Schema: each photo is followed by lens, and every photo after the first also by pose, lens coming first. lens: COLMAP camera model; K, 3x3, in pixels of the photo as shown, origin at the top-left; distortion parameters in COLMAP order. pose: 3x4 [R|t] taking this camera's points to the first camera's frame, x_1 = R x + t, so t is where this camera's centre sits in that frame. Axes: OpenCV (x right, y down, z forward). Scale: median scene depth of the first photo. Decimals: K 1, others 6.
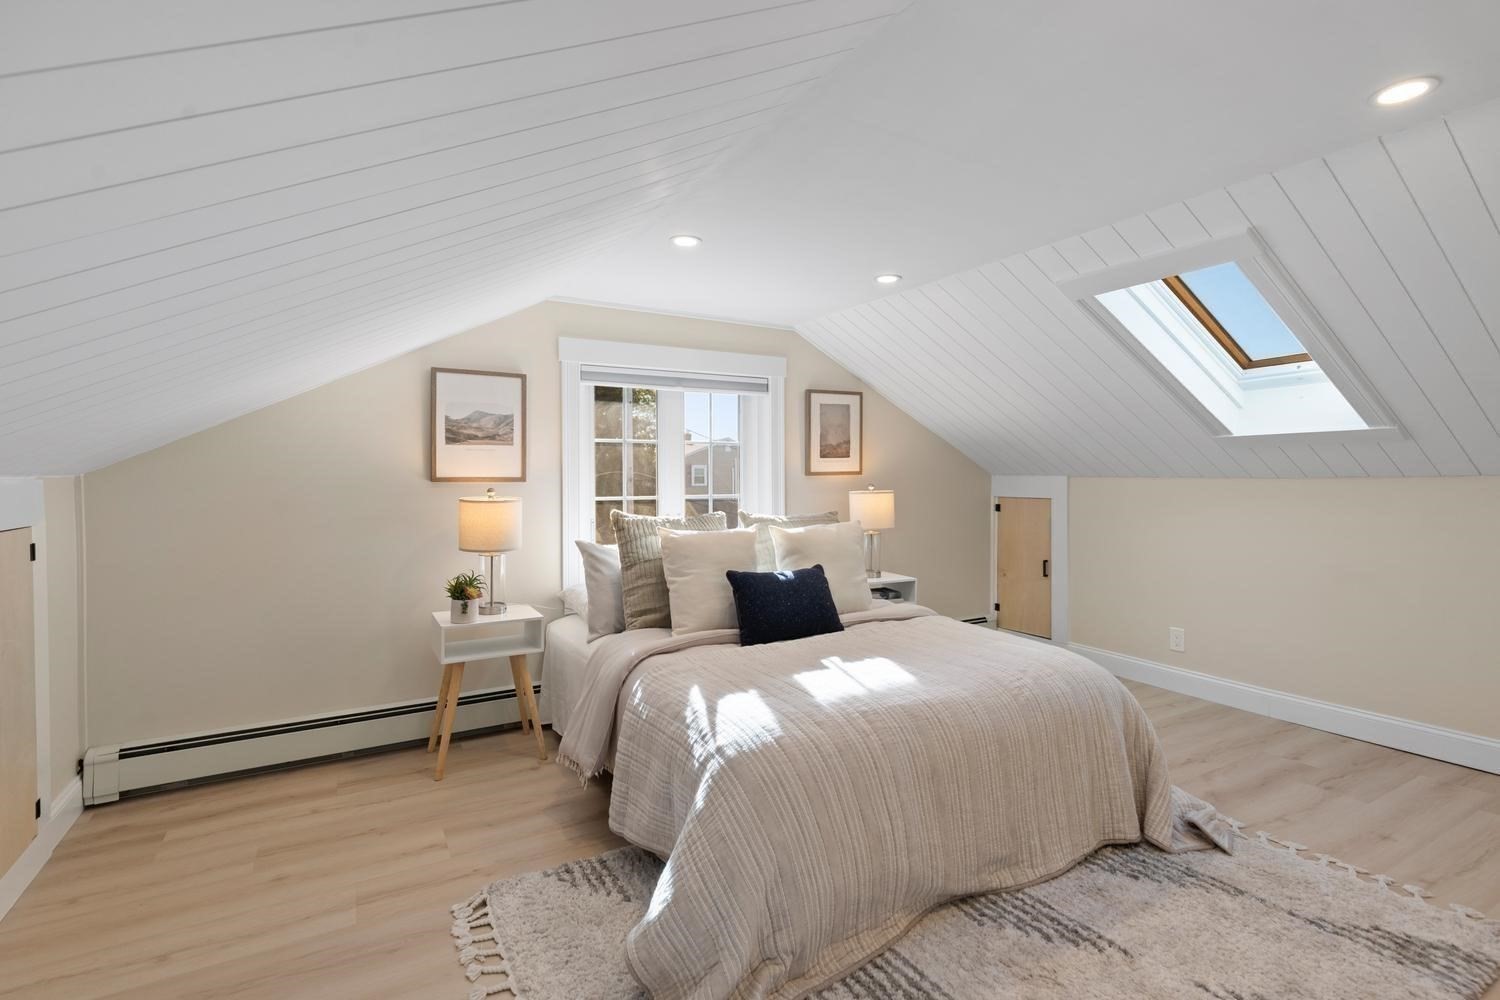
lens RADIAL K [[685.2, 0, 727.1], [0, 685.2, 478.4], [0, 0, 1]] dist [0.005939, -0.001509]
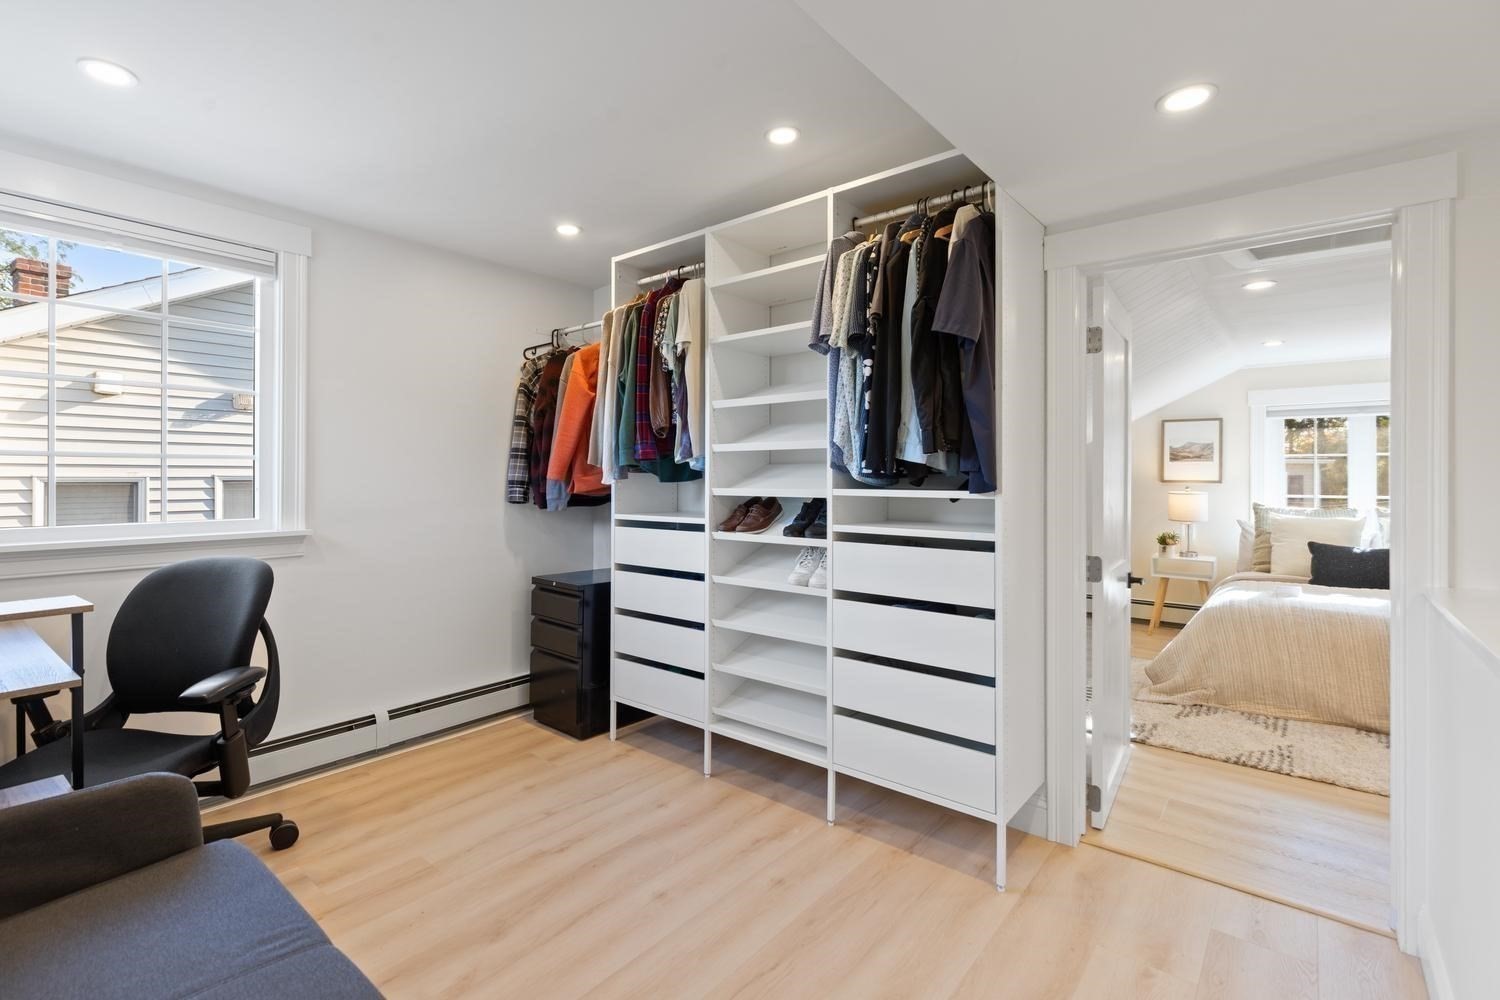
lens RADIAL K [[685.2, 0, 744.5], [0, 685.2, 473.1], [0, 0, 1]] dist [0.005939, -0.001509]
pose [[0.349551, 0.004612, -0.936906, 0.877412], [-0.006981, 0.999973, 0.002318, -0.016092], [0.936891, 0.005730, 0.349574, -0.667848]]
